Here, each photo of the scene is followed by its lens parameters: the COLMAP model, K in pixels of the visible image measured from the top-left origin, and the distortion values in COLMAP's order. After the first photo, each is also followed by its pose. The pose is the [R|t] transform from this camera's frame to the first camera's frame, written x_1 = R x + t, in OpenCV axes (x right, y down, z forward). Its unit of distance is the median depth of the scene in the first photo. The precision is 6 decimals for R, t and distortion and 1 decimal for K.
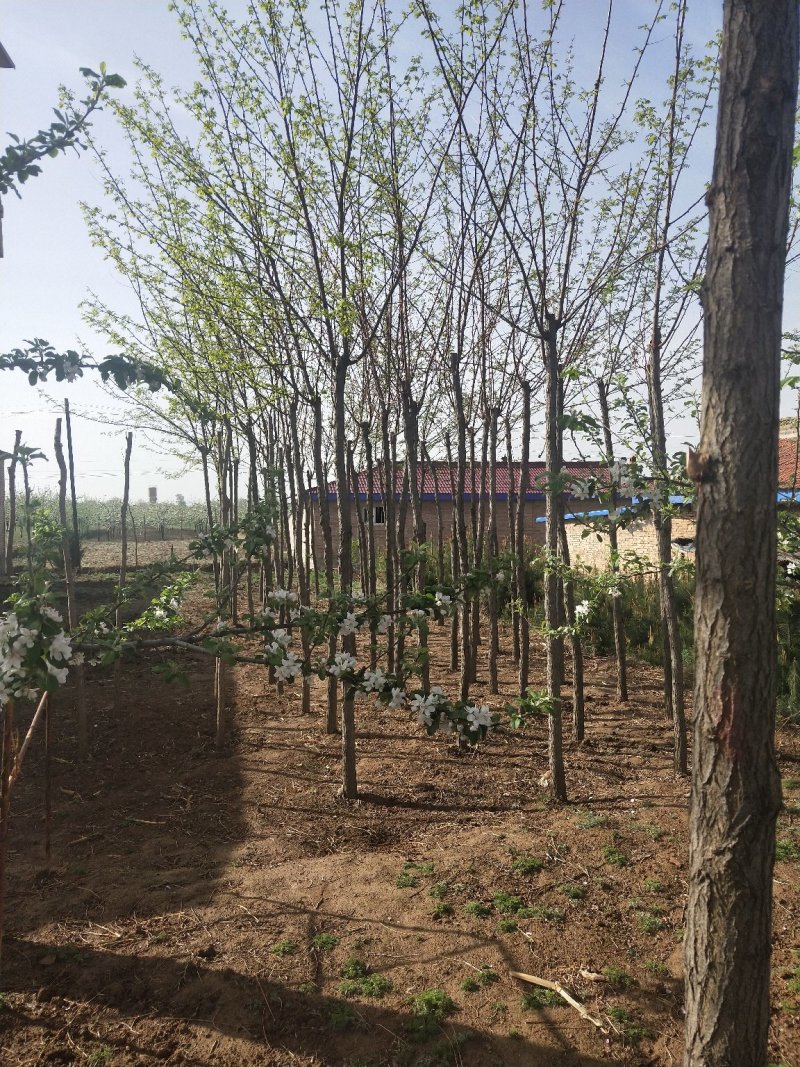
lens RADIAL K [[748.3, 0, 392.5], [0, 748.3, 533.6], [0, 0, 1]] dist [0.033437, -0.004143]
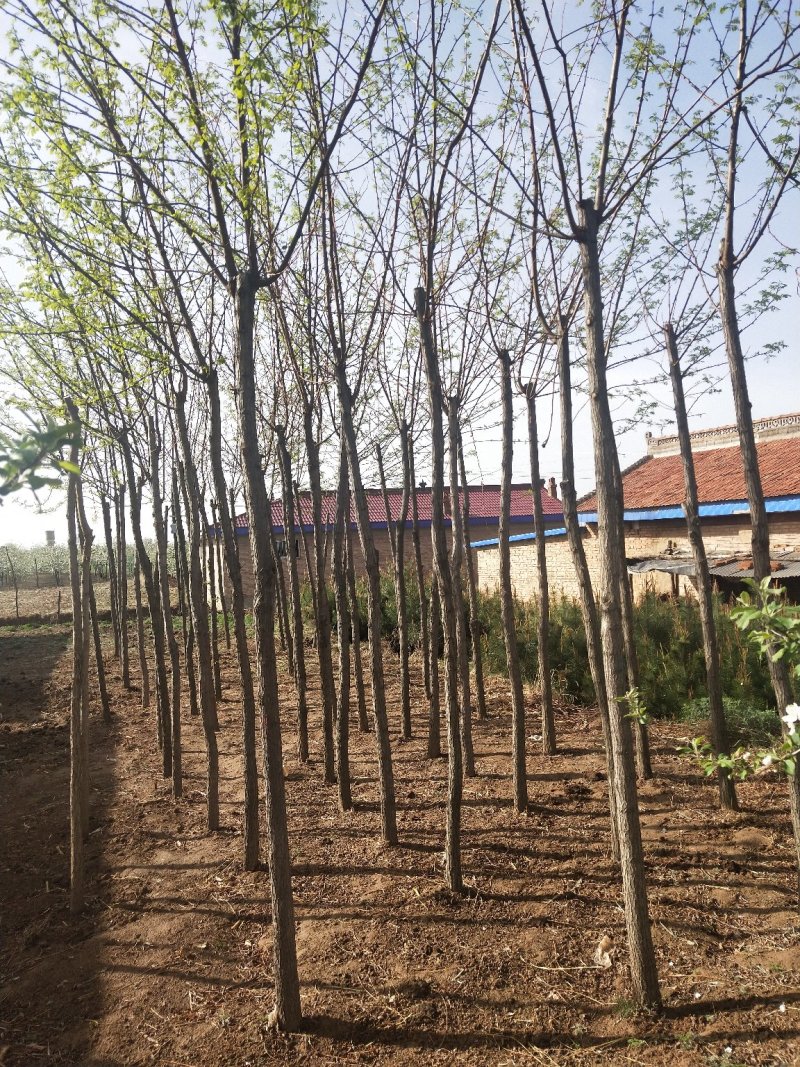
lens RADIAL K [[748.3, 0, 392.5], [0, 748.3, 533.6], [0, 0, 1]] dist [0.033437, -0.004143]
pose [[0.992220, -0.041756, 0.117287, -0.023832], [0.046676, 0.998128, -0.039517, -0.001261], [-0.115417, 0.044684, 0.992312, 0.307737]]
